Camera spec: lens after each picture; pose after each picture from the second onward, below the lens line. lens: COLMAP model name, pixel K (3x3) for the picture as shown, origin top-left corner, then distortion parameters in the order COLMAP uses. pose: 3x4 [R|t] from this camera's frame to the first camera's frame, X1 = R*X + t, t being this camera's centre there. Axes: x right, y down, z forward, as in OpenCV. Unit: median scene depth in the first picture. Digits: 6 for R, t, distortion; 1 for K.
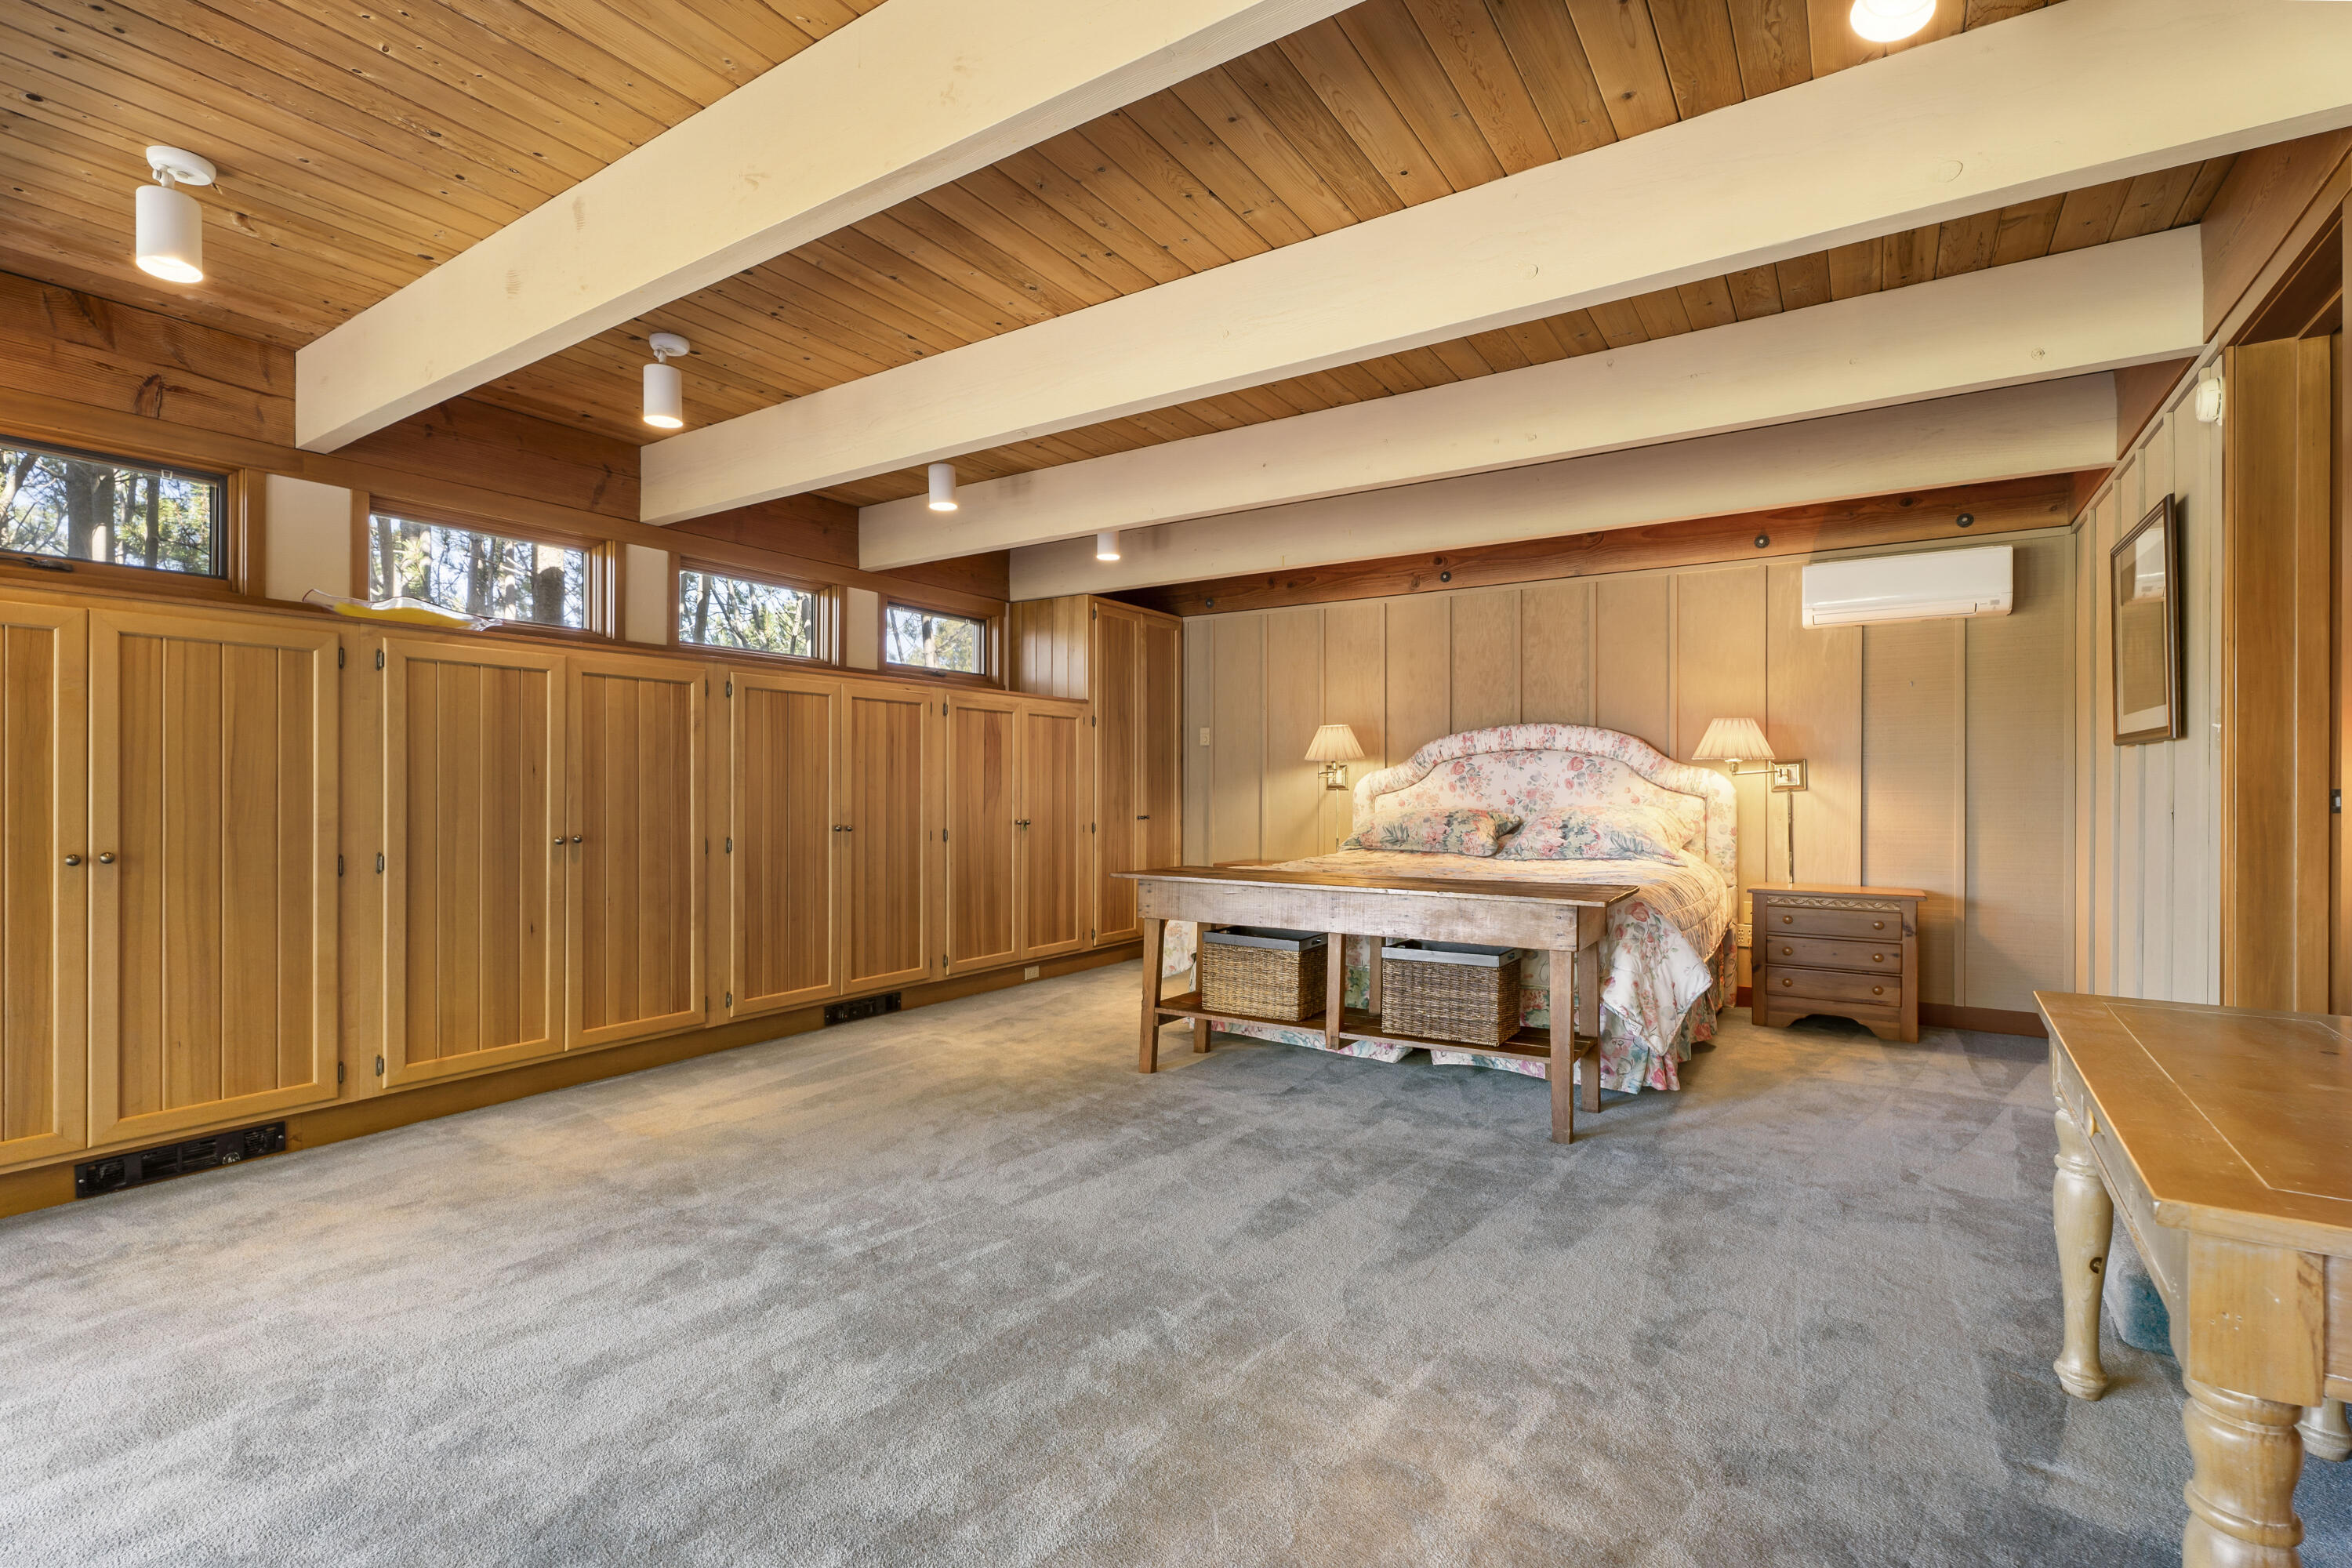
lens RADIAL K [[1063.2, 0, 1169.8], [0, 1063.2, 793.0], [0, 0, 1]] dist [0.009916, -0.002296]
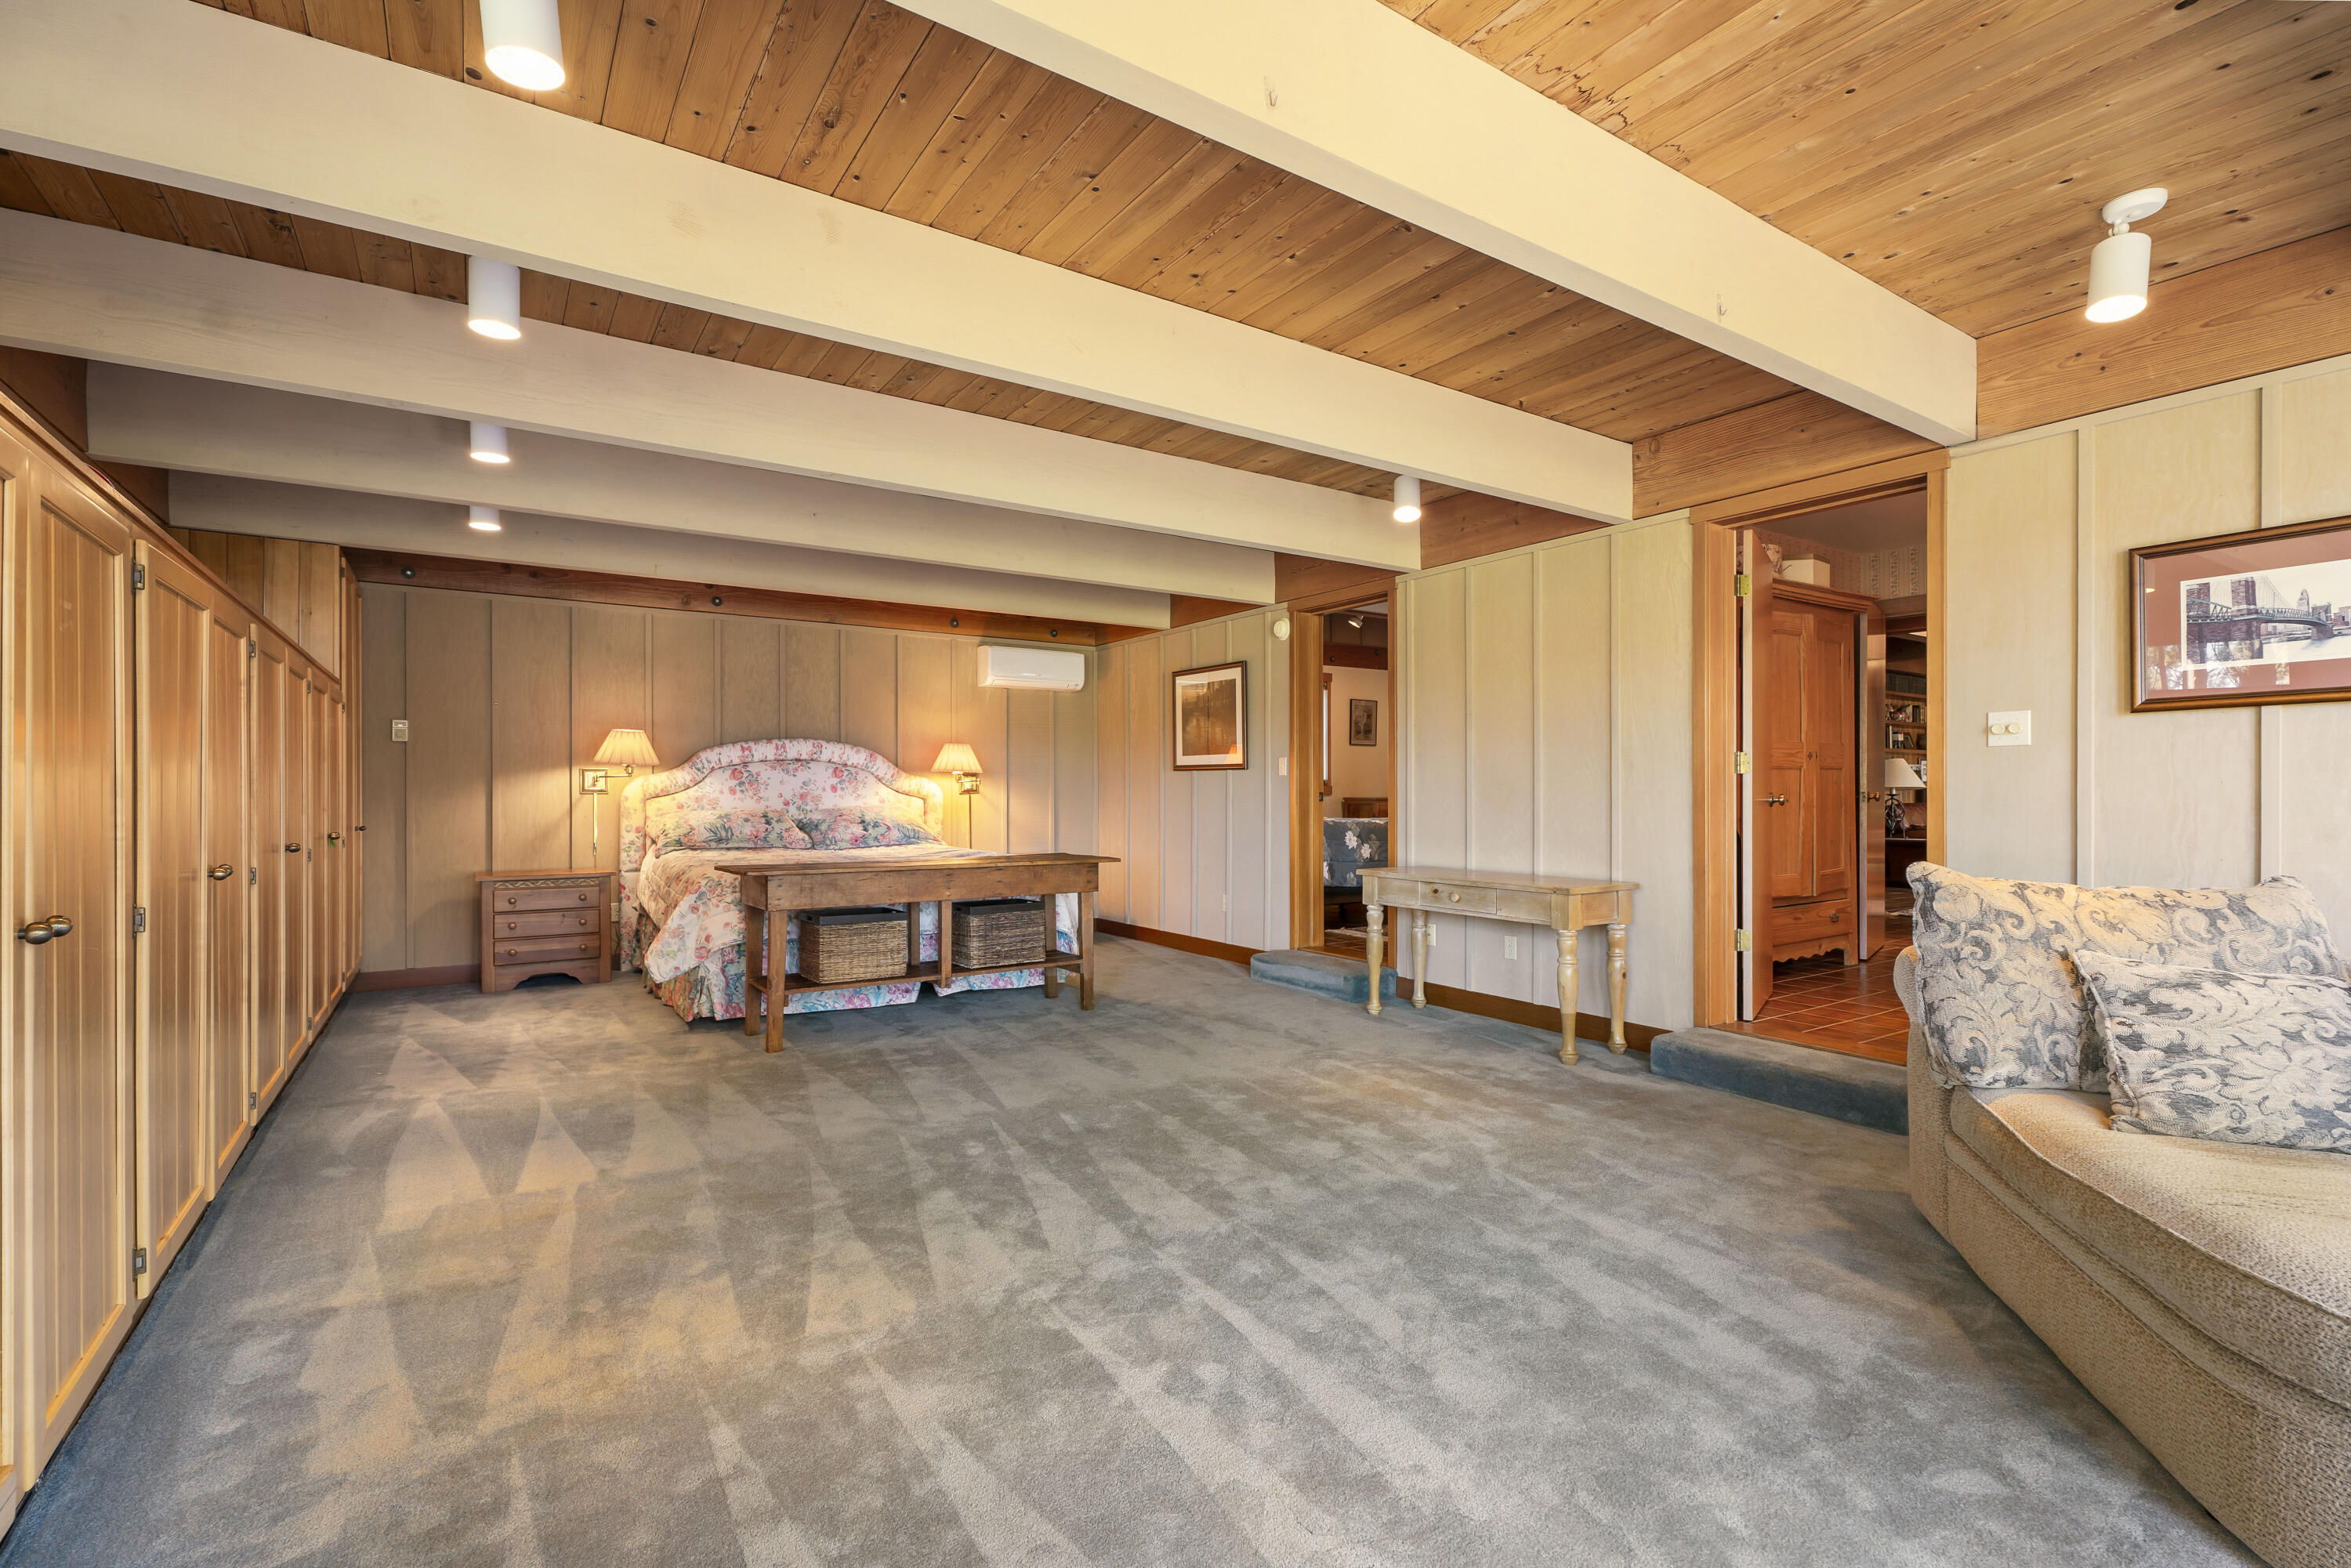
lens RADIAL K [[1062.7, 0, 1165.0], [0, 1062.7, 789.6], [0, 0, 1]] dist [0.009916, -0.002296]
pose [[0.392484, 0.003209, 0.919753, -0.646178], [0.004410, 0.999976, -0.005371, 0.001301], [-0.919748, 0.006165, 0.392460, 0.151021]]
